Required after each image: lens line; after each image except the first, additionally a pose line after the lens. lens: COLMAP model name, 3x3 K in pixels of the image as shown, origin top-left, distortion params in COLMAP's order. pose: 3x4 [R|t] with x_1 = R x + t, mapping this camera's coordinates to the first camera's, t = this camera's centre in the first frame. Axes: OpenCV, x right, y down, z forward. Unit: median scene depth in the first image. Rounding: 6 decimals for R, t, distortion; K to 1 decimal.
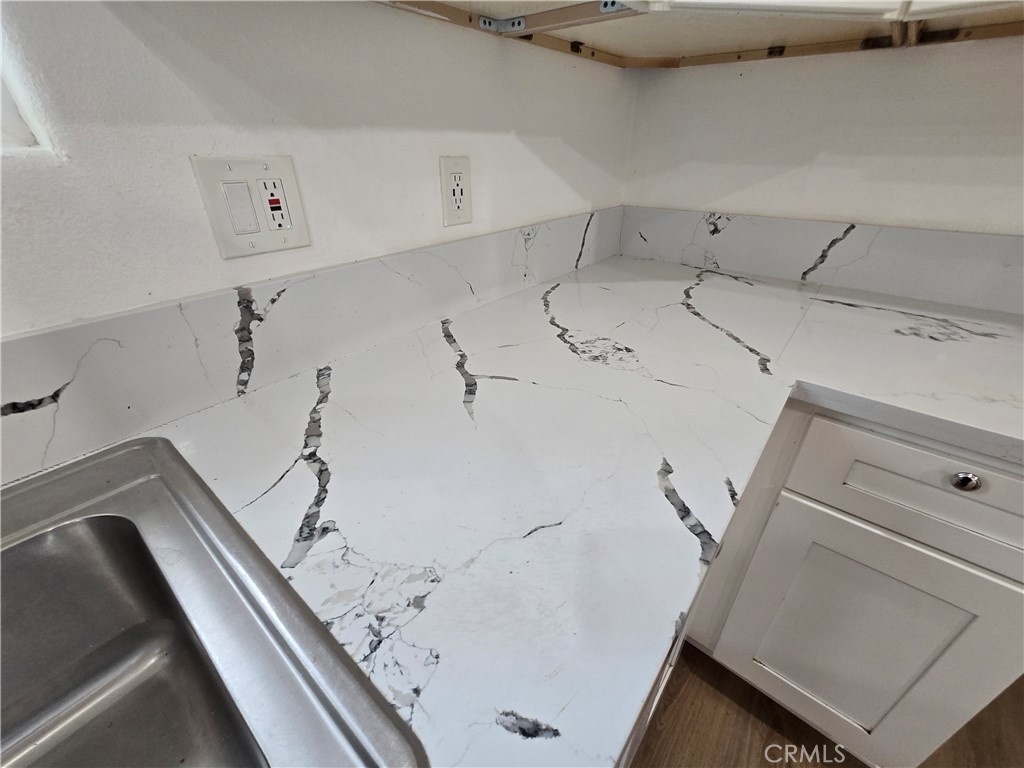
lens RADIAL K [[415.3, 0, 511.4], [0, 415.3, 391.0], [0, 0, 1]] dist [-0.000279, 0.000124]
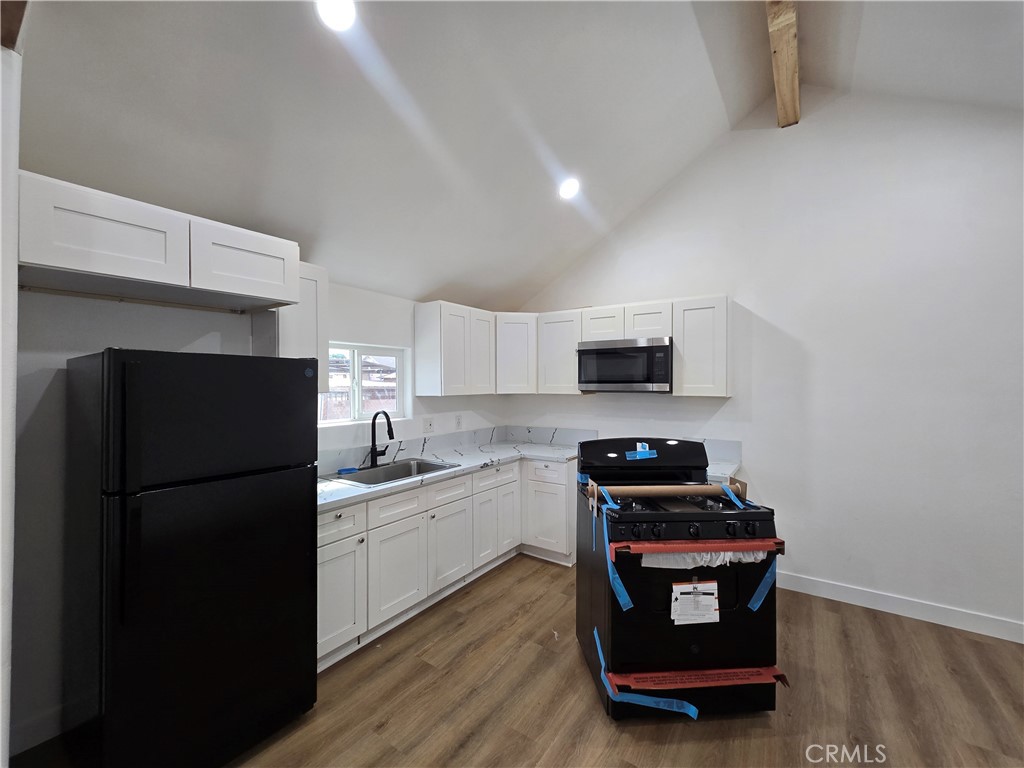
lens RADIAL K [[415.3, 0, 511.4], [0, 415.3, 391.0], [0, 0, 1]] dist [-0.000279, 0.000124]
pose [[0.997016, -0.003516, 0.077111, 0.083476], [0.041116, 0.869646, -0.491961, 1.292091], [-0.065329, 0.493663, 0.867196, -2.749411]]
